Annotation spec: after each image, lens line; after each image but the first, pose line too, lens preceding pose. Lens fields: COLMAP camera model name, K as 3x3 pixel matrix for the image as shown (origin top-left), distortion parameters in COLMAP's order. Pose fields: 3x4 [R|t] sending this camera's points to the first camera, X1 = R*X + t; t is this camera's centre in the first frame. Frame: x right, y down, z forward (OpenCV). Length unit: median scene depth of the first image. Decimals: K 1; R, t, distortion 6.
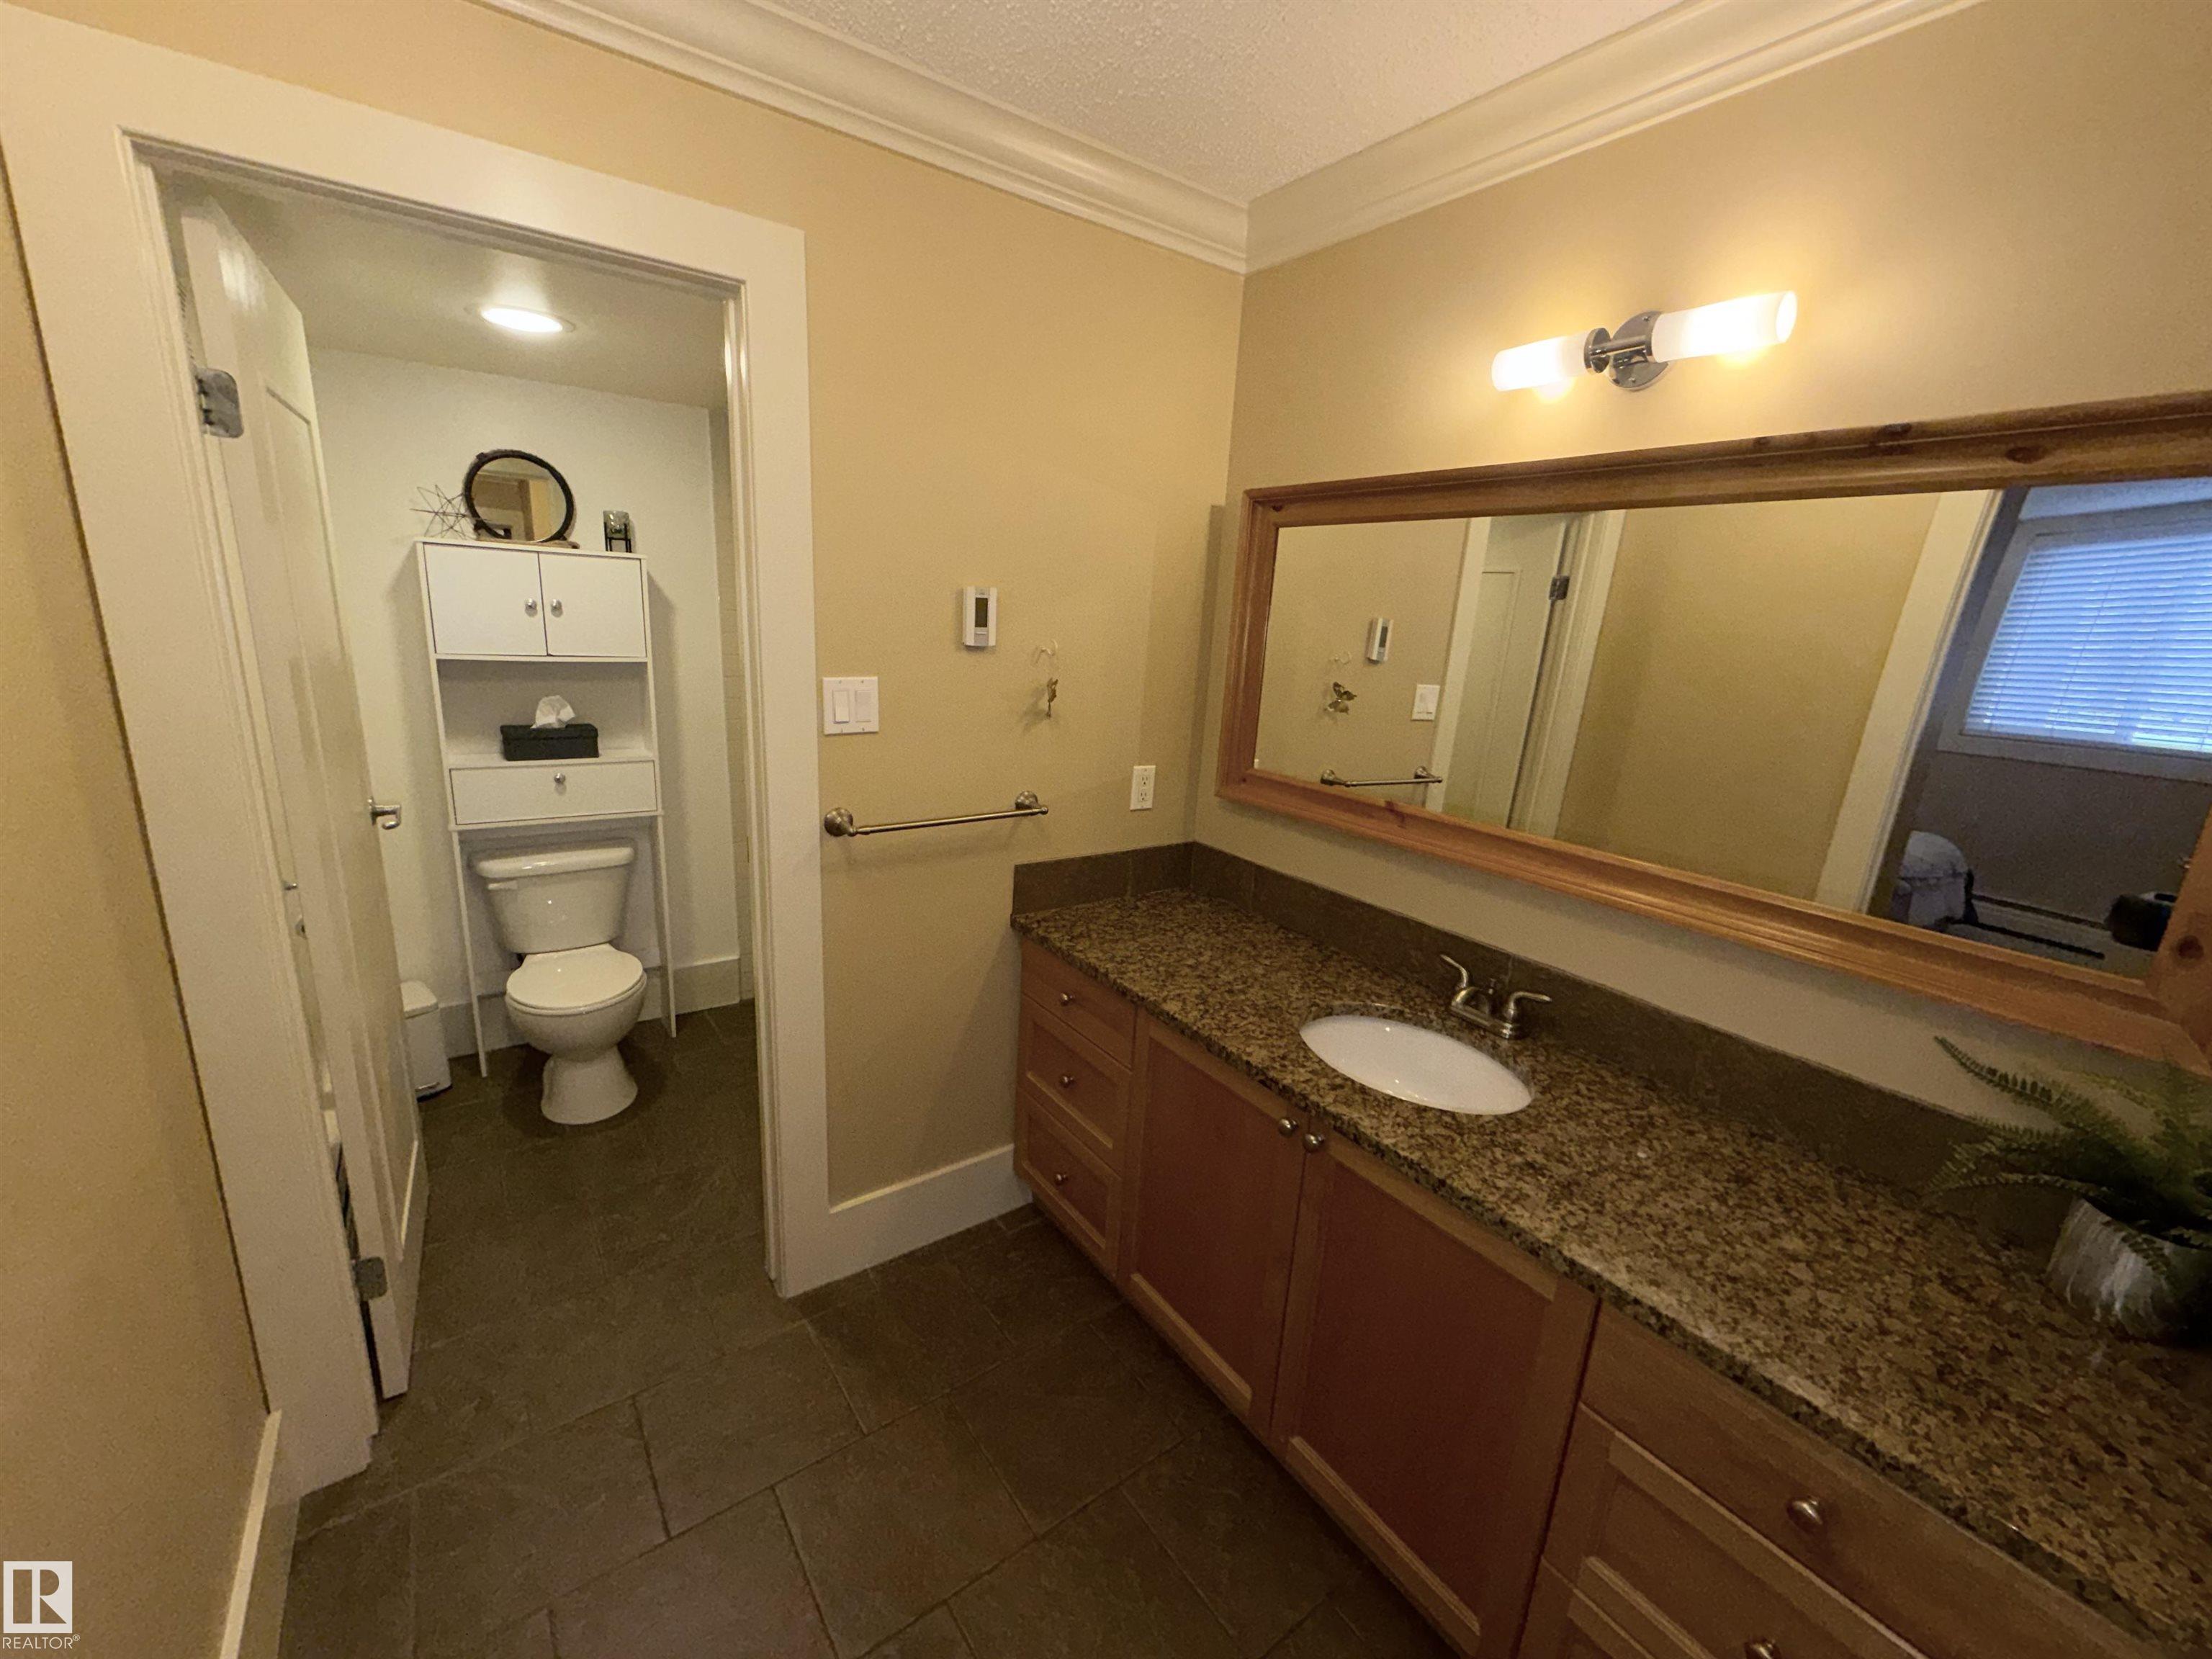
lens RADIAL K [[864.5, 0, 1102.9], [0, 864.5, 840.9], [0, 0, 1]] dist [-0.009729, 0.000005]
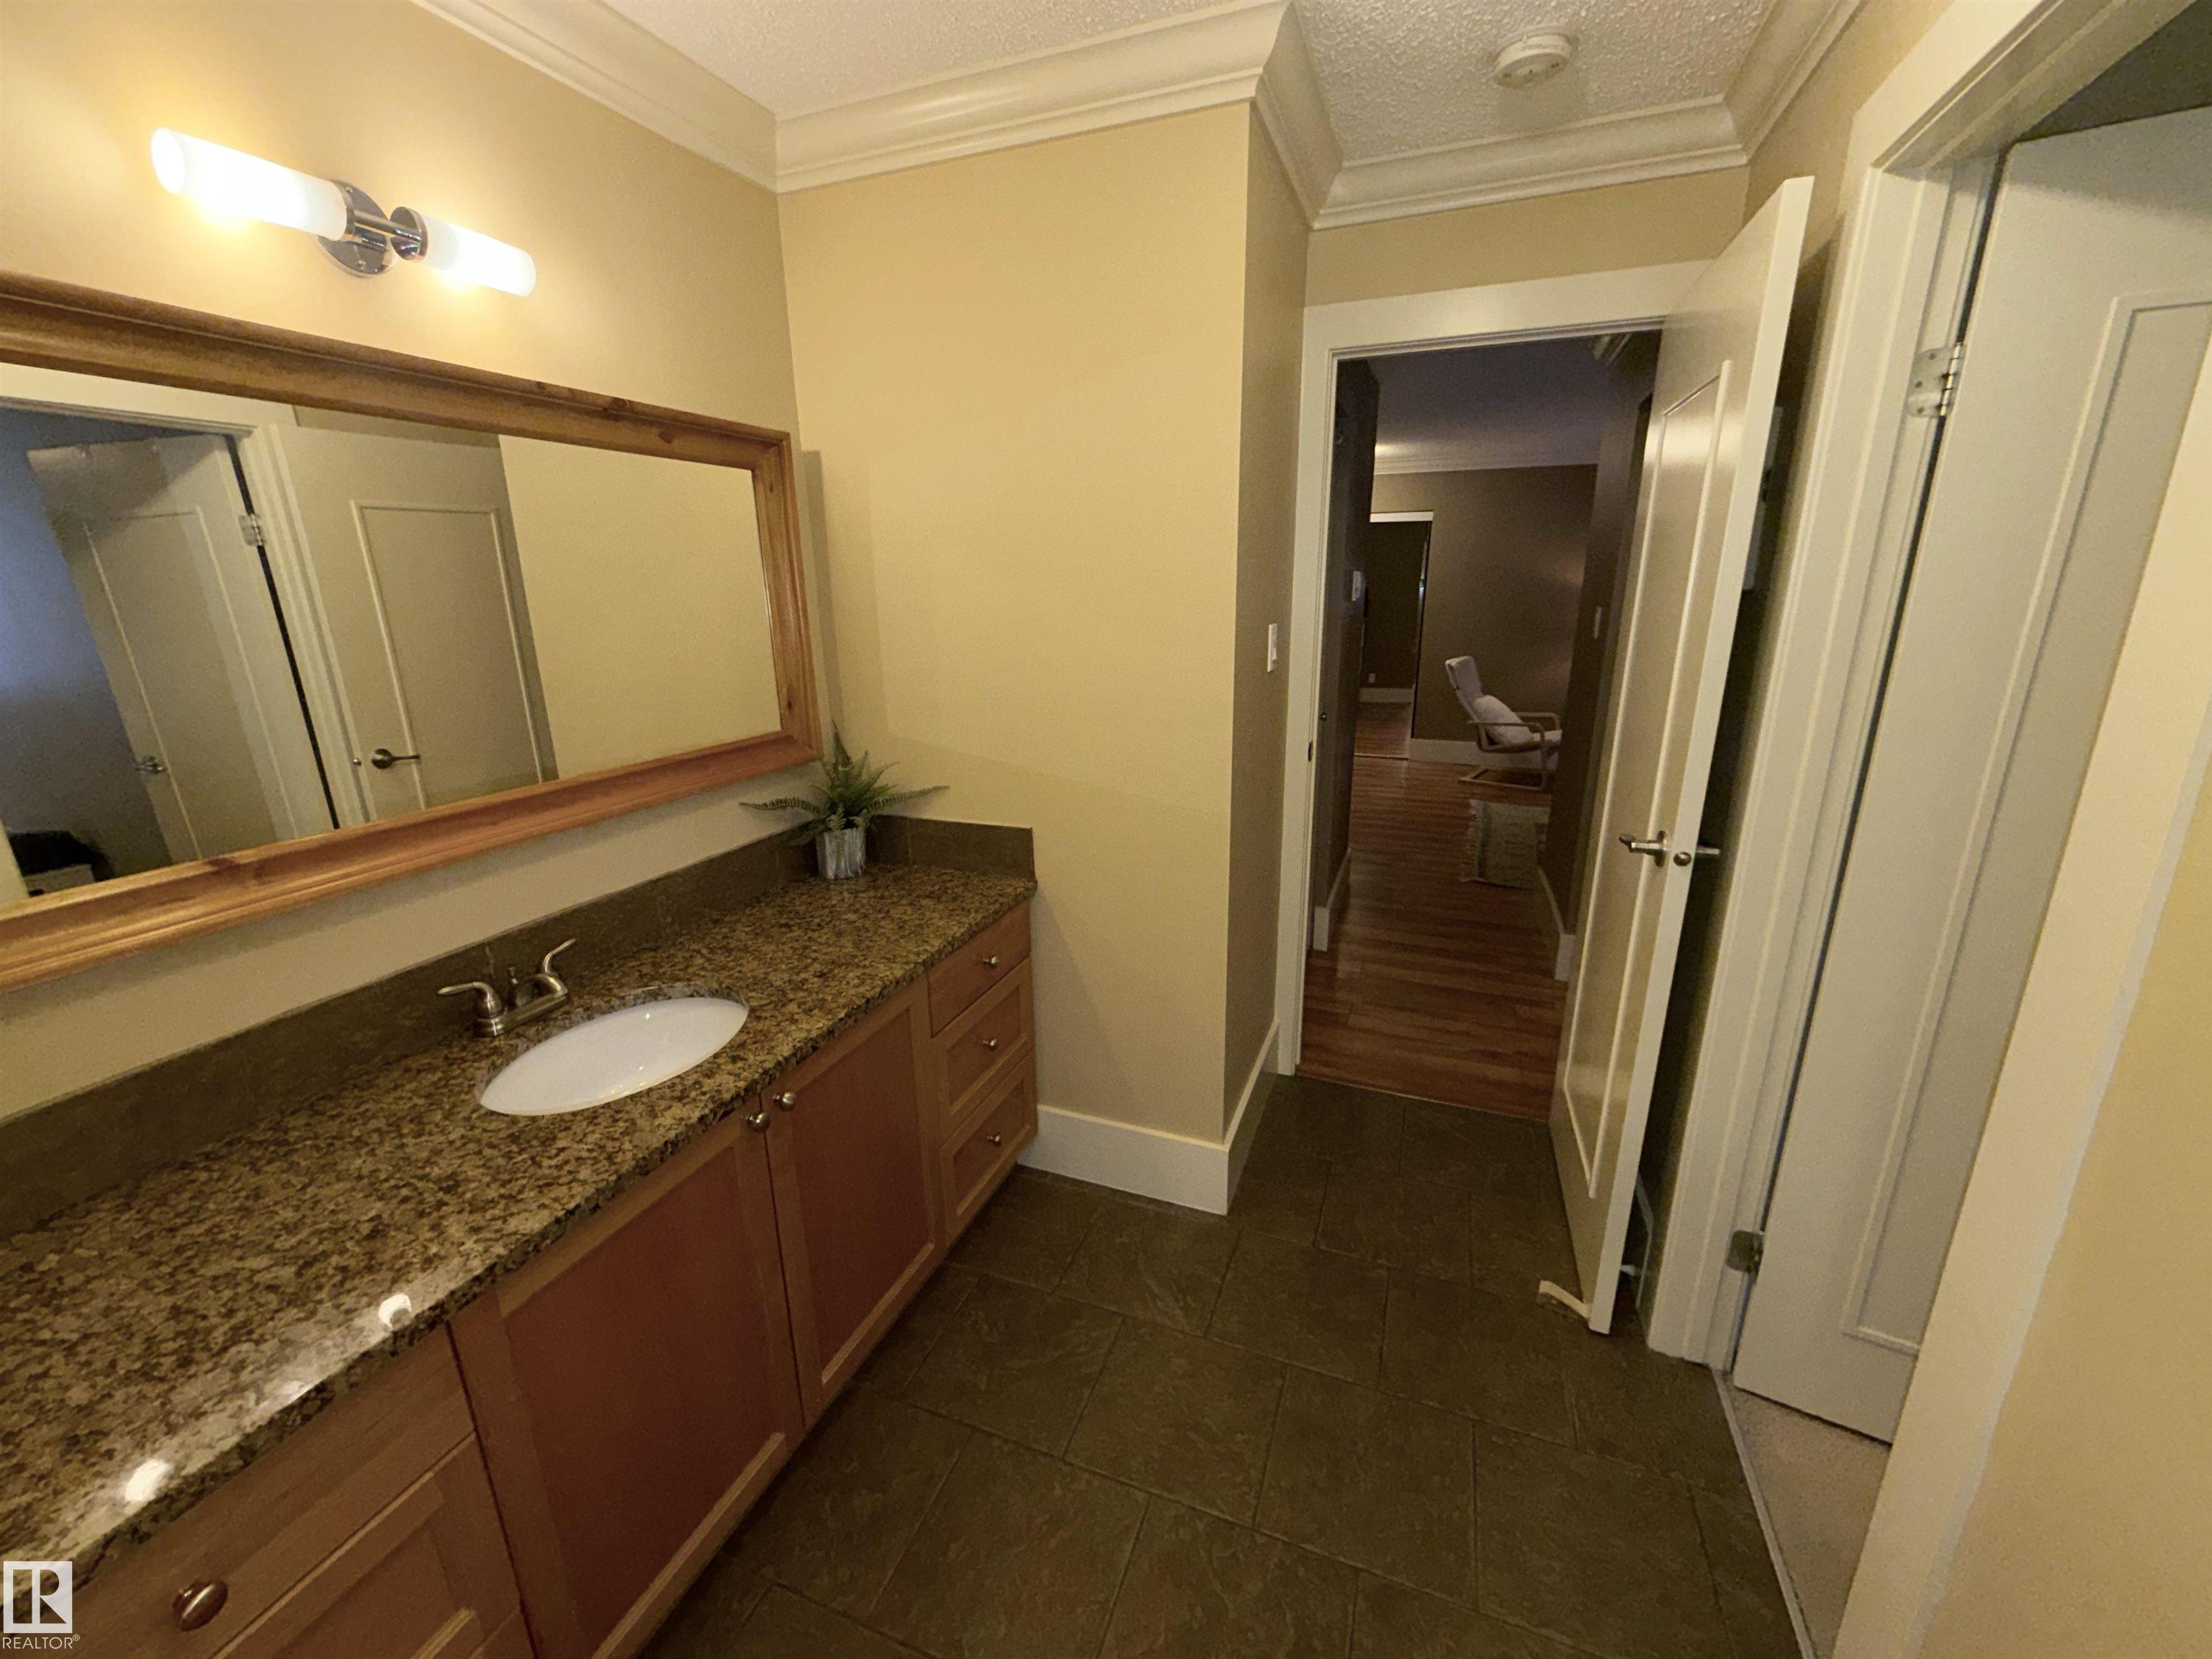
lens RADIAL K [[864.5, 0, 1103.4], [0, 864.5, 819.4], [0, 0, 1]] dist [-0.009729, 0.000005]
pose [[-0.537476, -0.272160, 0.798153, -0.696716], [0.194325, 0.881041, 0.431282, -0.306874], [-0.820583, 0.386905, -0.420652, 1.063634]]
